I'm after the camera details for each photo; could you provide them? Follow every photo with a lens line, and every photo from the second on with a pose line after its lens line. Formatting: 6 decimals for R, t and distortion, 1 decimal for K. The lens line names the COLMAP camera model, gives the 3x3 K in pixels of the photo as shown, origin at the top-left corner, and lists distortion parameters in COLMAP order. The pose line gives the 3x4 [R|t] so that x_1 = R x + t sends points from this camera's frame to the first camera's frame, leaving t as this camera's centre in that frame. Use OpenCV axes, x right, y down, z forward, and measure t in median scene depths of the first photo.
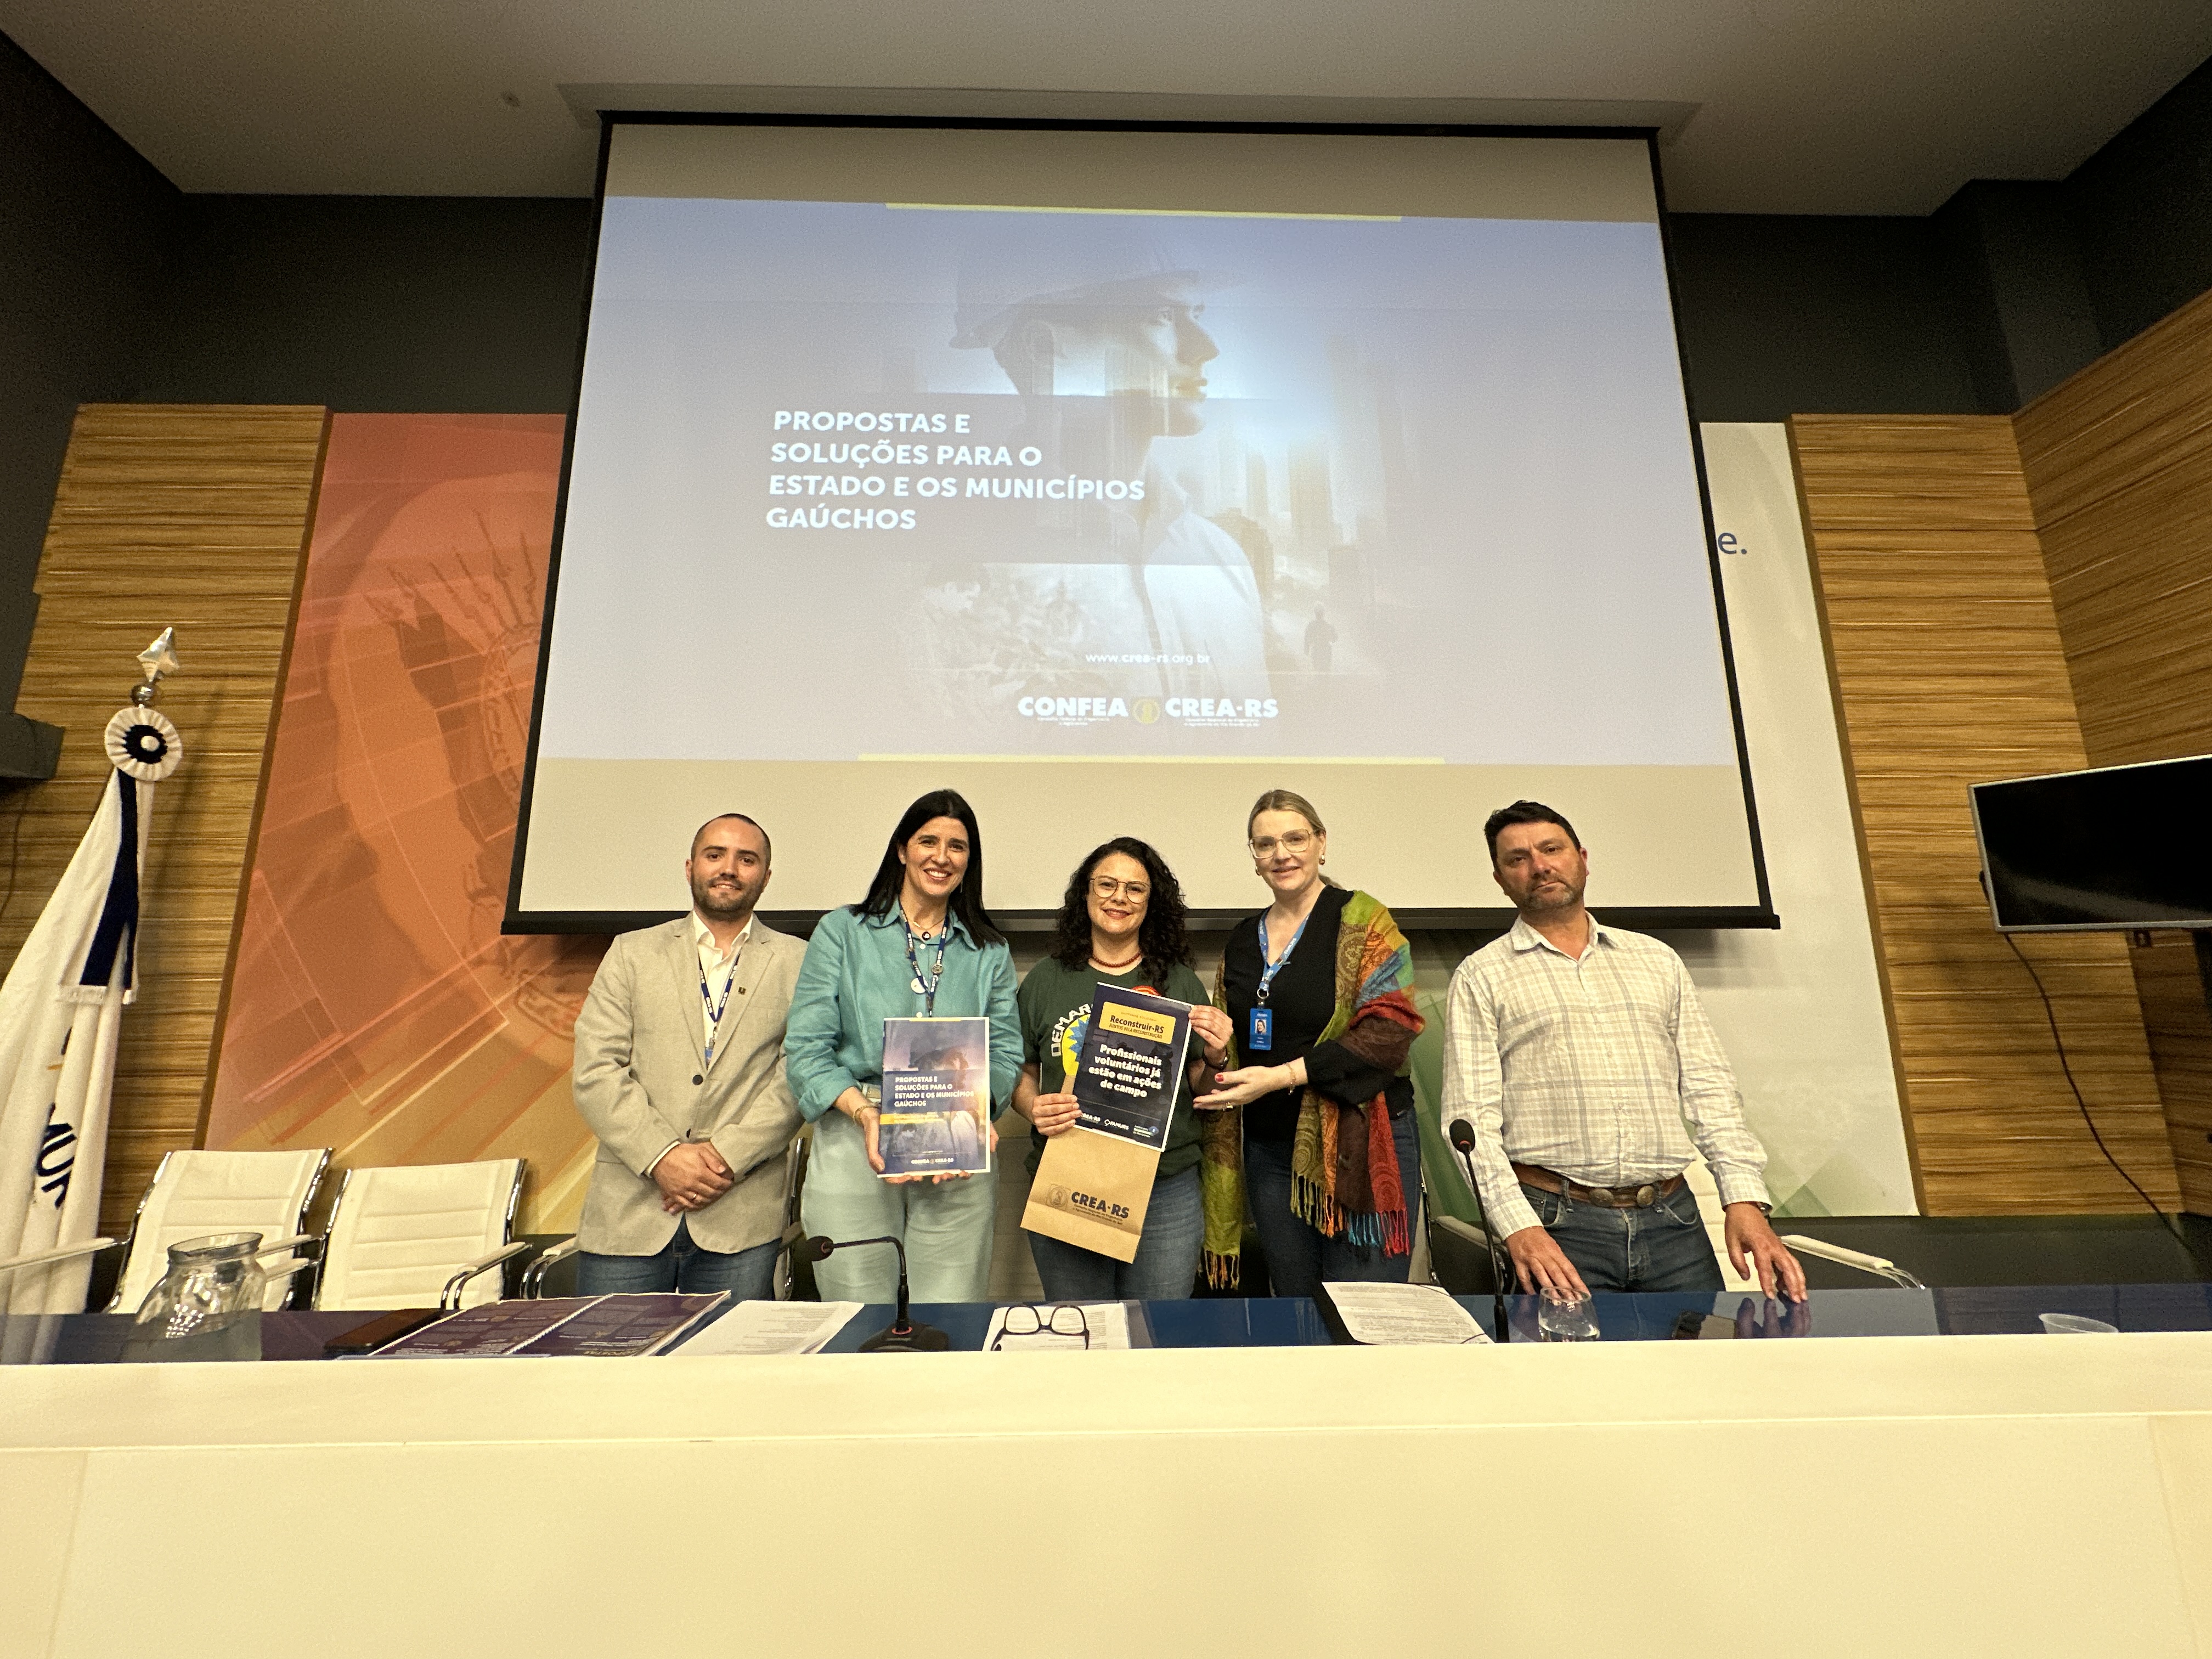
lens RADIAL K [[872.5, 0, 1099.1], [0, 872.5, 823.4], [0, 0, 1]] dist [0.001898, -0.000116]
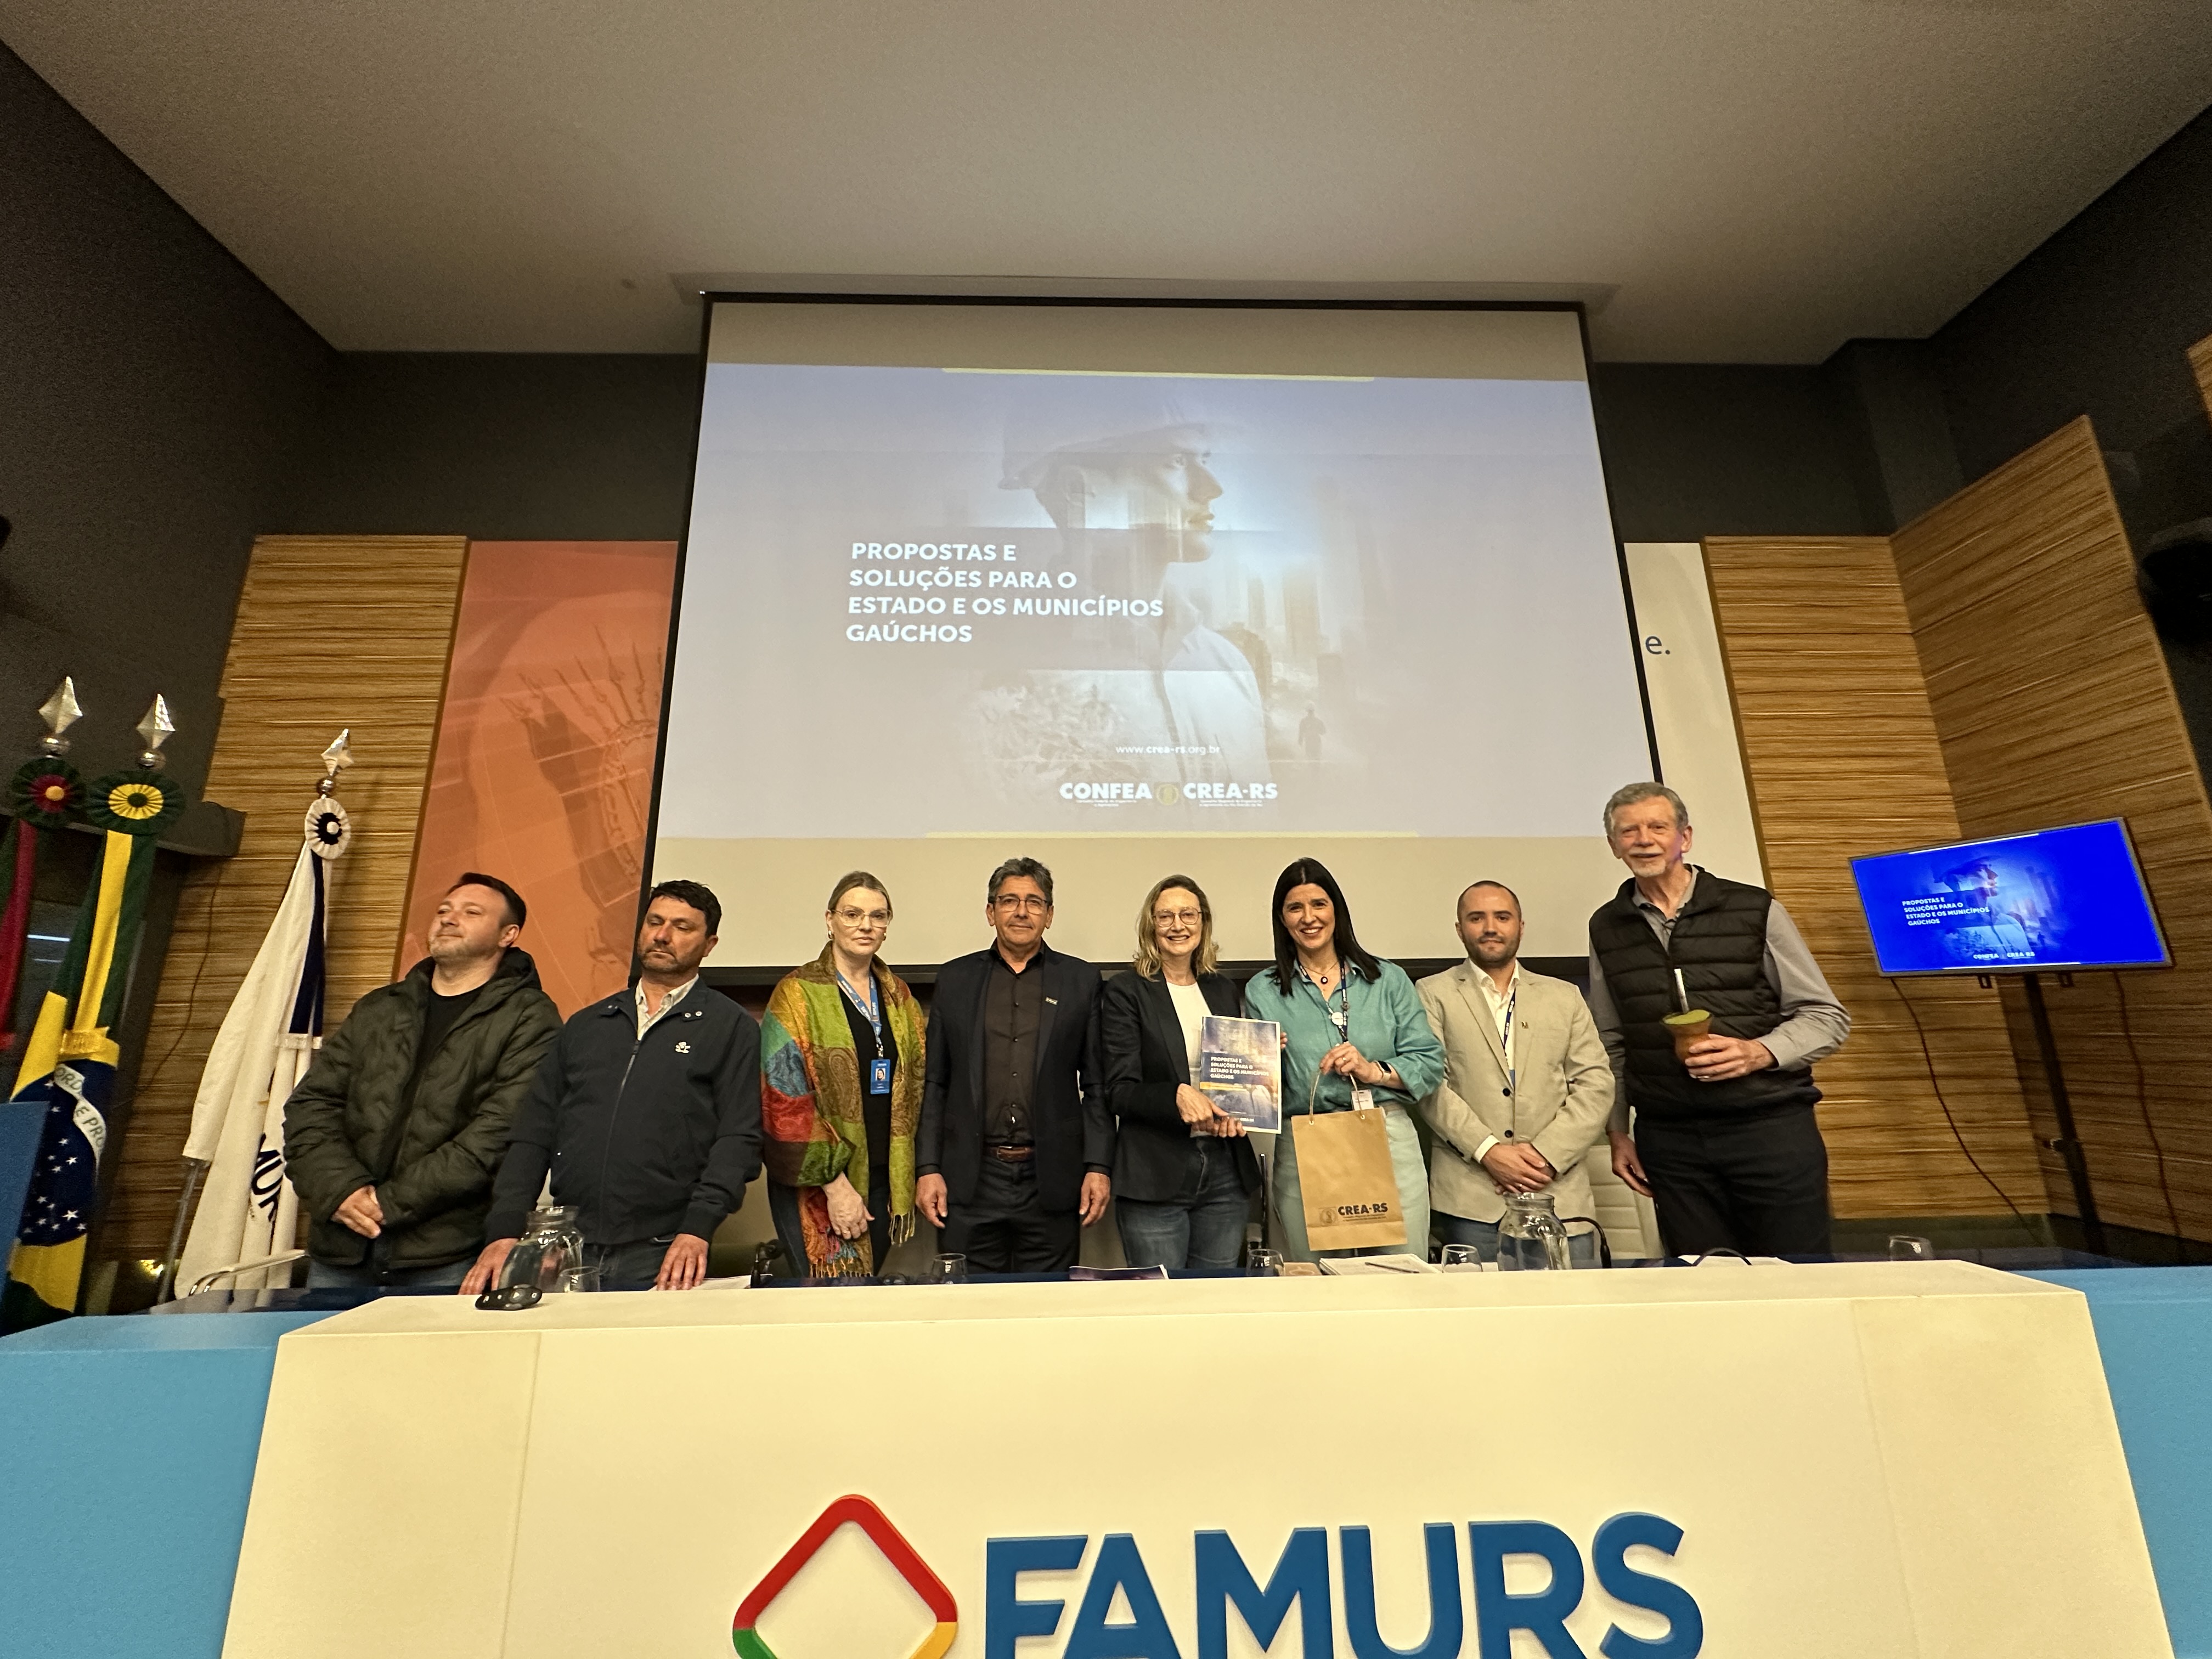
lens RADIAL K [[872.5, 0, 1097.9], [0, 872.5, 821.8], [0, 0, 1]] dist [0.001898, -0.000116]
pose [[0.999949, -0.006424, 0.007776, -0.047631], [0.006767, 0.998970, -0.044858, -0.036267], [-0.007480, 0.044908, 0.998963, -0.177771]]
